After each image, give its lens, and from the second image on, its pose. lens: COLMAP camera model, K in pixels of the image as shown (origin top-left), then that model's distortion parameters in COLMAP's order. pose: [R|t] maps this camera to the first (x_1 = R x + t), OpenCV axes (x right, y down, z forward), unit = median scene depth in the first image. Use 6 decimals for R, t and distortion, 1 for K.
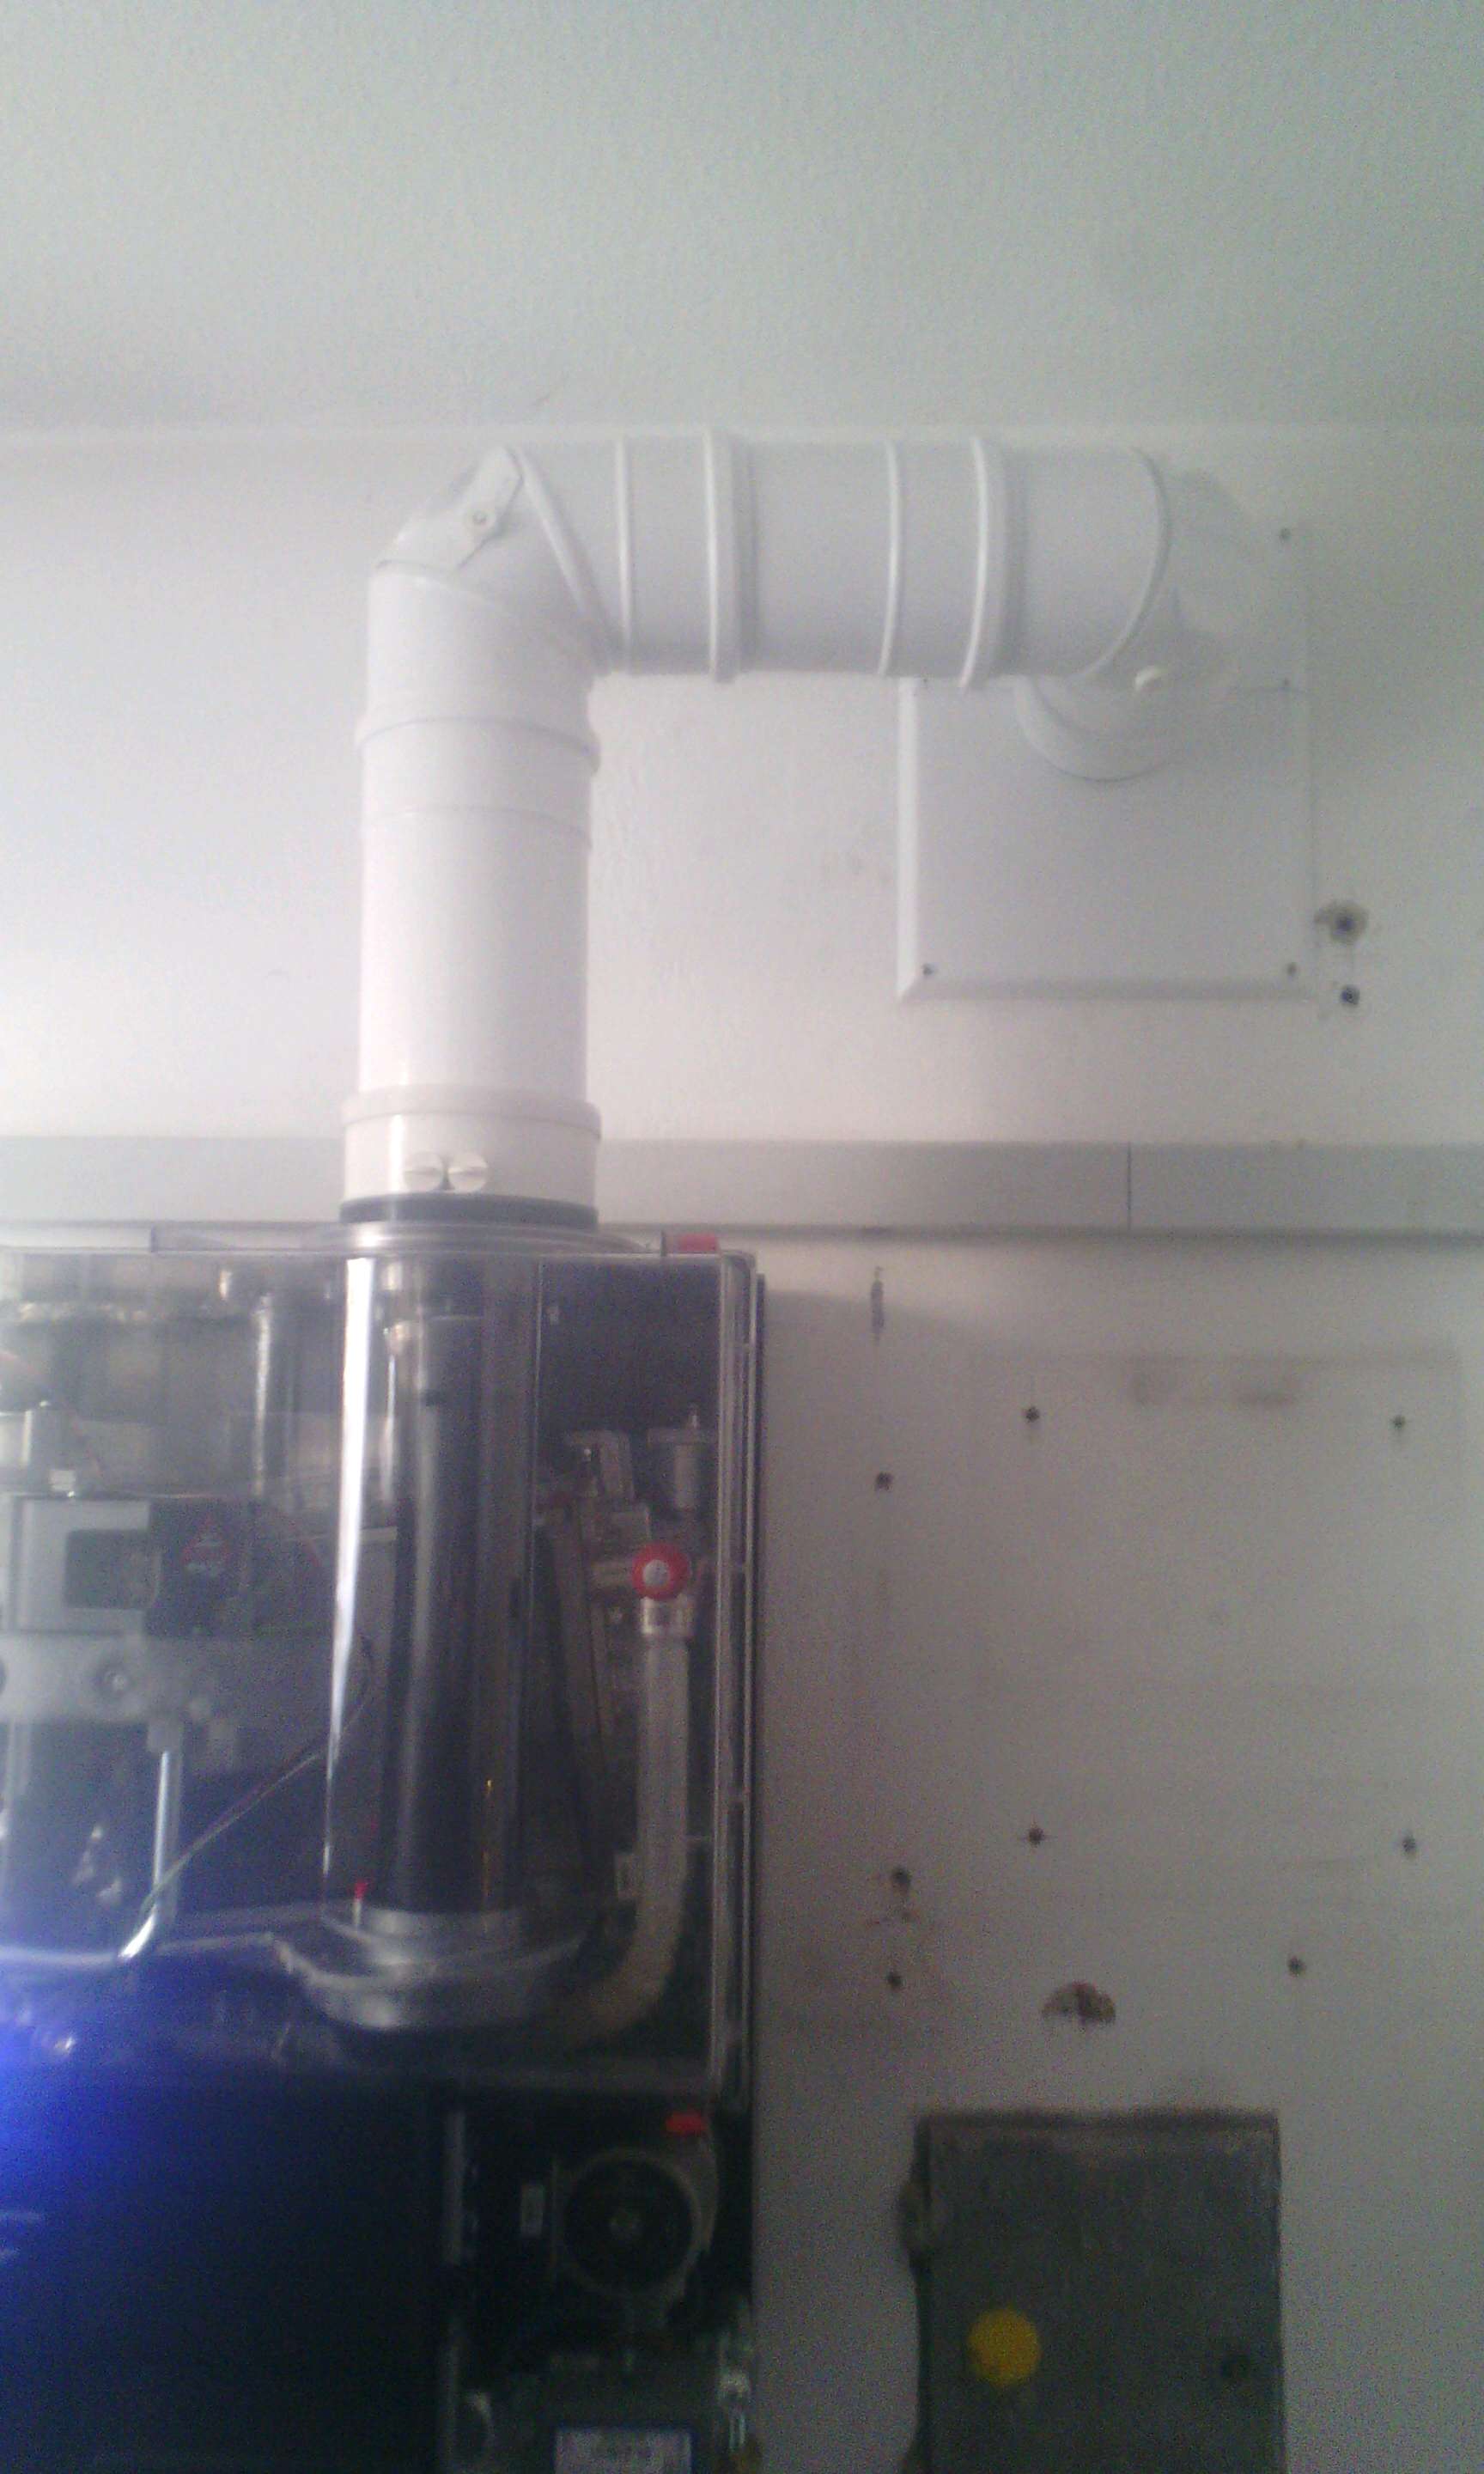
lens RADIAL K [[2008.3, 0, 745.2], [0, 2008.3, 1196.1], [0, 0, 1]] dist [0.049293, 0.001980]
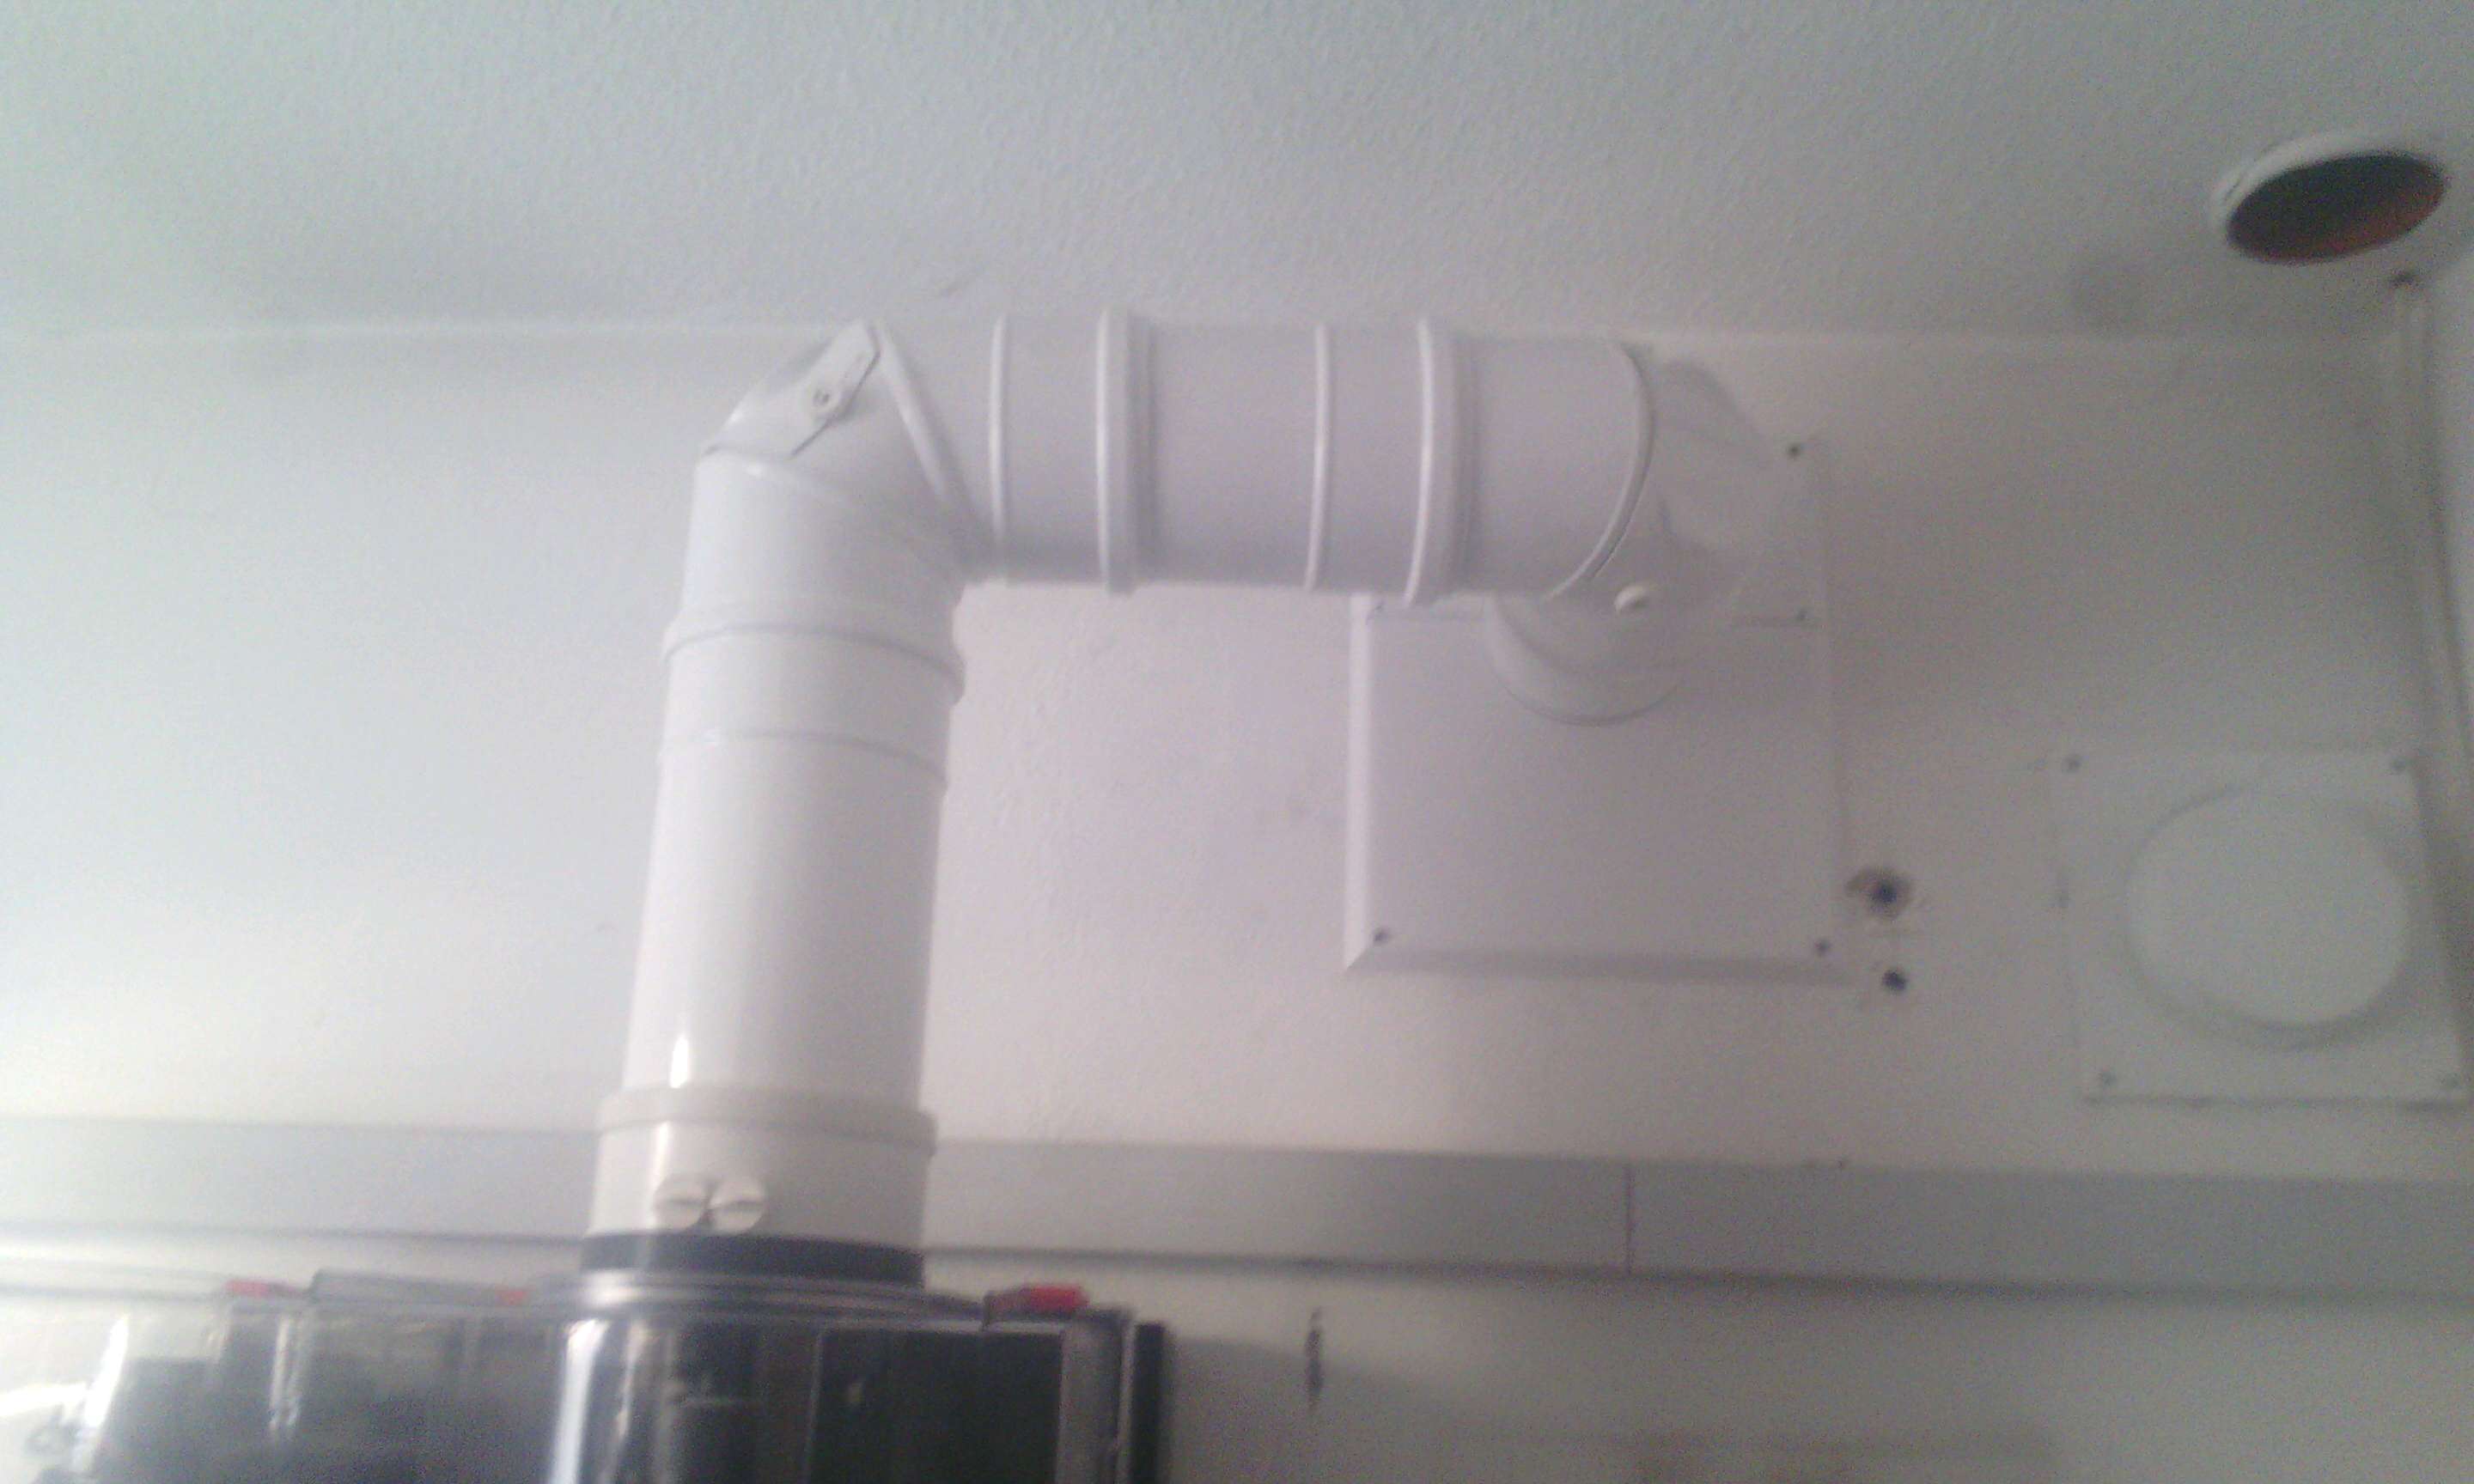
lens RADIAL K [[2008.3, 0, 1237.0], [0, 2008.3, 742.0], [0, 0, 1]] dist [0.049293, 0.001980]
pose [[0.999588, 0.017059, -0.023094, 0.059298], [-0.021188, 0.981087, -0.192402, -0.036575], [0.019375, 0.192812, 0.981044, 0.204216]]
